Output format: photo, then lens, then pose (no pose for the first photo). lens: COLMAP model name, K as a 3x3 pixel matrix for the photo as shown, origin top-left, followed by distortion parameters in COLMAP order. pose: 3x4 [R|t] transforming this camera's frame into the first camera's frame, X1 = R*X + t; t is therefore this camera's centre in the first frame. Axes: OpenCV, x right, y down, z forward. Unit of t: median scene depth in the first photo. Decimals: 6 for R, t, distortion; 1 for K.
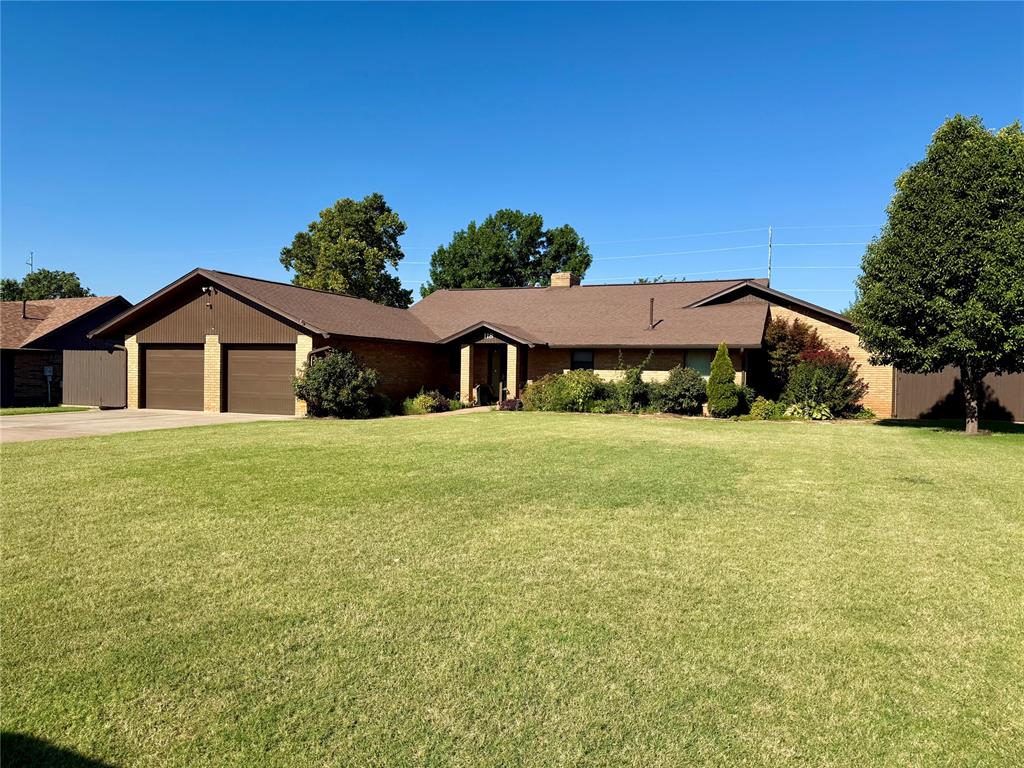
lens RADIAL K [[711.4, 0, 512.0], [0, 711.4, 384.0], [0, 0, 1]] dist [0.162630, -0.346998]
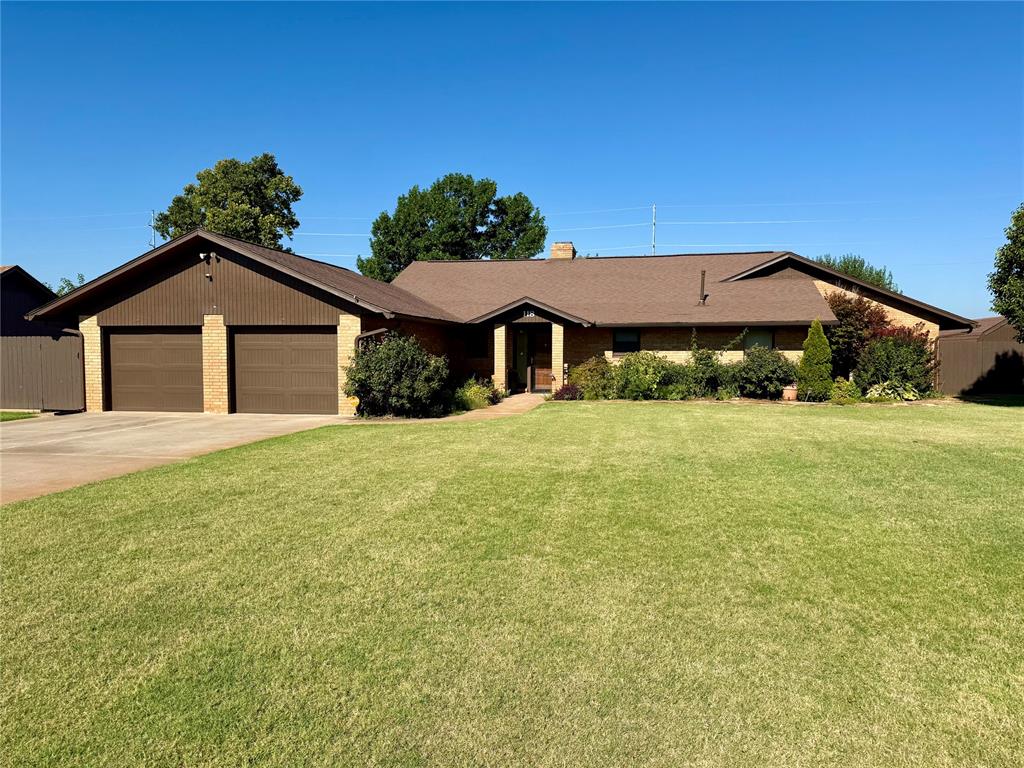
lens RADIAL K [[711.4, 0, 512.0], [0, 711.4, 384.0], [0, 0, 1]] dist [0.162630, -0.346998]
pose [[0.979732, -0.025593, 0.198673, -0.231016], [0.019167, 0.999231, 0.034201, -0.012509], [-0.199396, -0.029700, 0.979469, 0.153964]]
